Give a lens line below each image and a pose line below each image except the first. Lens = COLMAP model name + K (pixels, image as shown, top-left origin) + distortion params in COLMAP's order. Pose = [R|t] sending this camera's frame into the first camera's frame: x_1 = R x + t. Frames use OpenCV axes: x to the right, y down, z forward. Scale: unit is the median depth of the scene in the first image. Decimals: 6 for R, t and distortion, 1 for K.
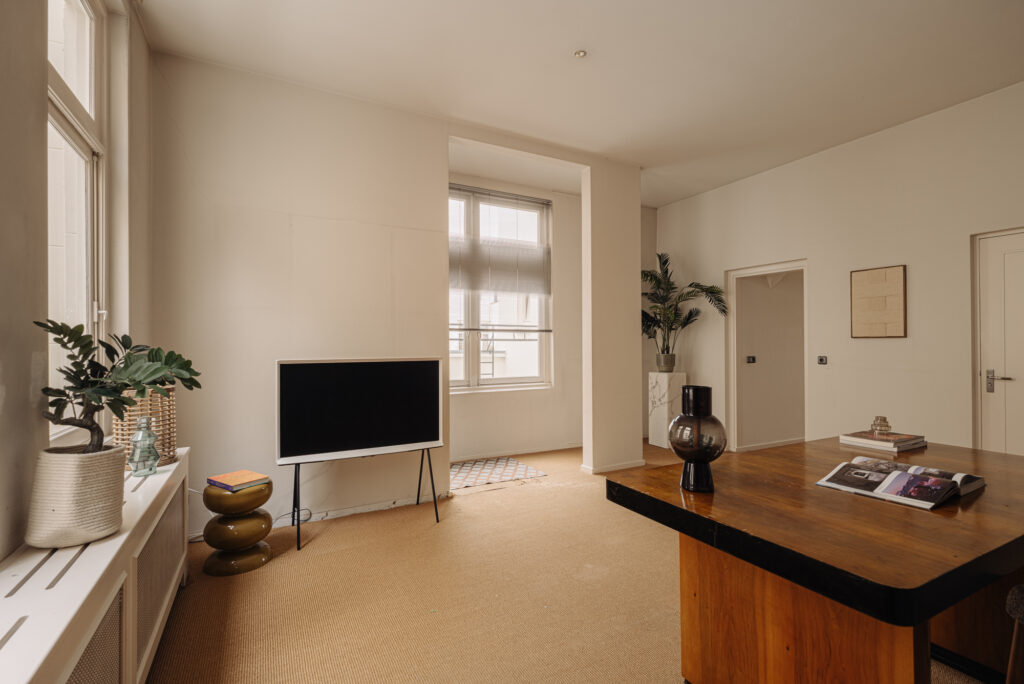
lens RADIAL K [[473.4, 0, 513.0], [0, 473.4, 346.5], [0, 0, 1]] dist [0.000909, 0.000140]
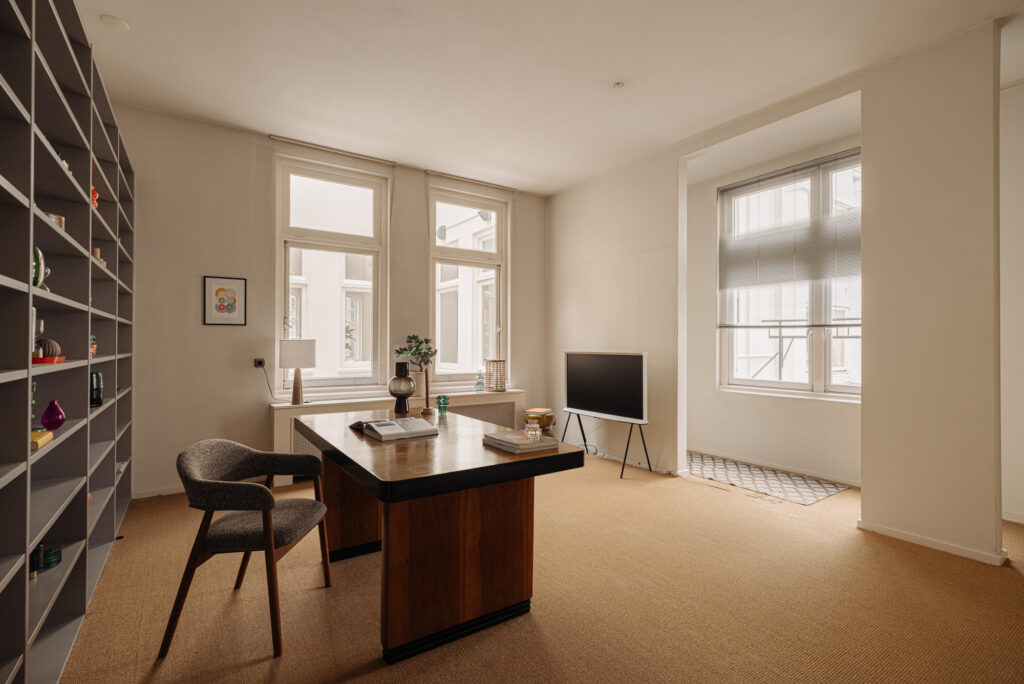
lens RADIAL K [[478.8, 0, 511.8], [0, 478.8, 347.1], [0, 0, 1]] dist [0.000749, 0.000319]
pose [[0.091676, 0.007992, -0.995757, 0.842809], [-0.010432, 0.999921, 0.007064, 0.003033], [0.995734, 0.009740, 0.091752, 0.431175]]
